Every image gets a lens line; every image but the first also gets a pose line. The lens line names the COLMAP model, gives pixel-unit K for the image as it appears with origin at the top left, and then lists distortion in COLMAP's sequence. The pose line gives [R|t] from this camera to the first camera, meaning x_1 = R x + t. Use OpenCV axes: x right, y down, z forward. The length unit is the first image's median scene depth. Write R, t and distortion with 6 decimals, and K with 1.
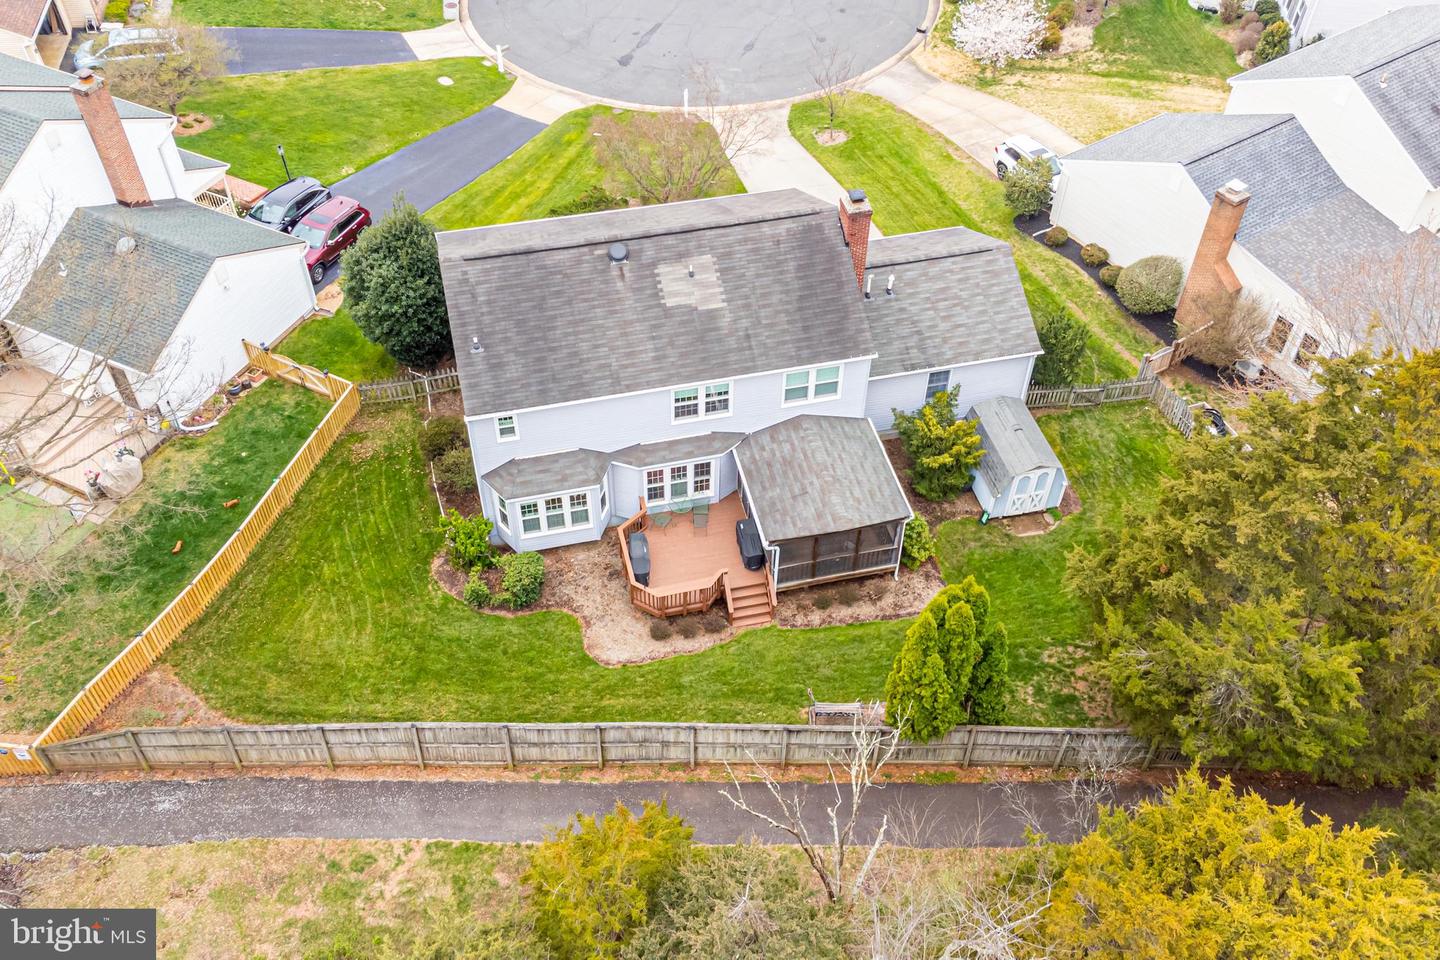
lens RADIAL K [[1235.7, 0, 699.5], [0, 1235.7, 459.6], [0, 0, 1]] dist [0.041845, 0.012993]
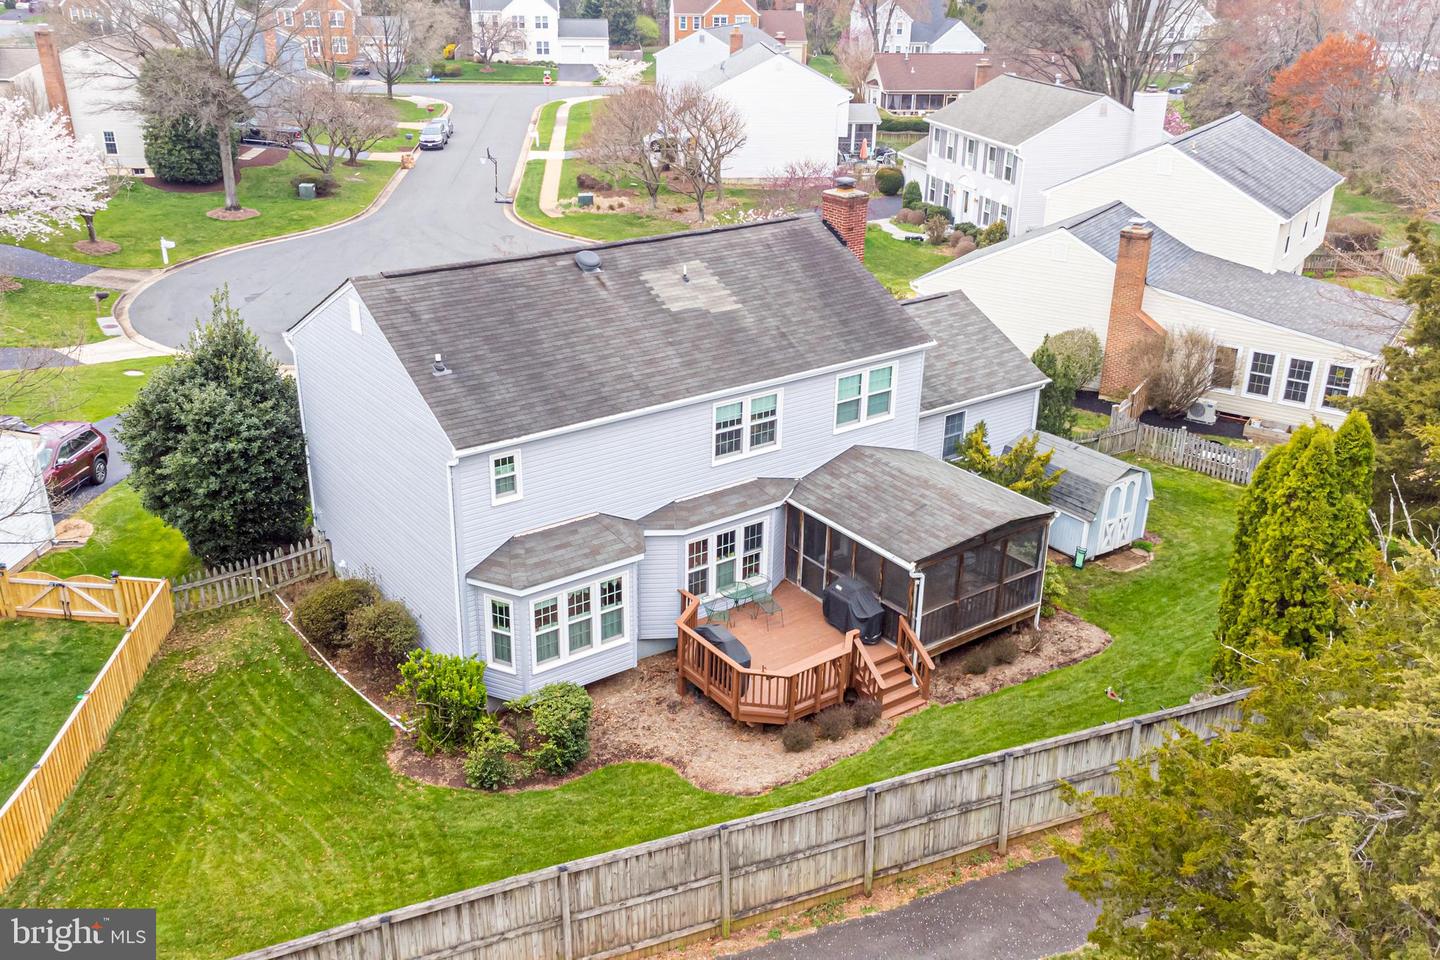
lens RADIAL K [[1251.4, 0, 687.2], [0, 1251.4, 480.0], [0, 0, 1]] dist [0.043881, -0.014402]
pose [[0.925720, -0.143447, 0.349950, -0.288562], [0.267146, 0.902980, -0.336542, 0.216898], [-0.267722, 0.405032, 0.874228, 0.377820]]
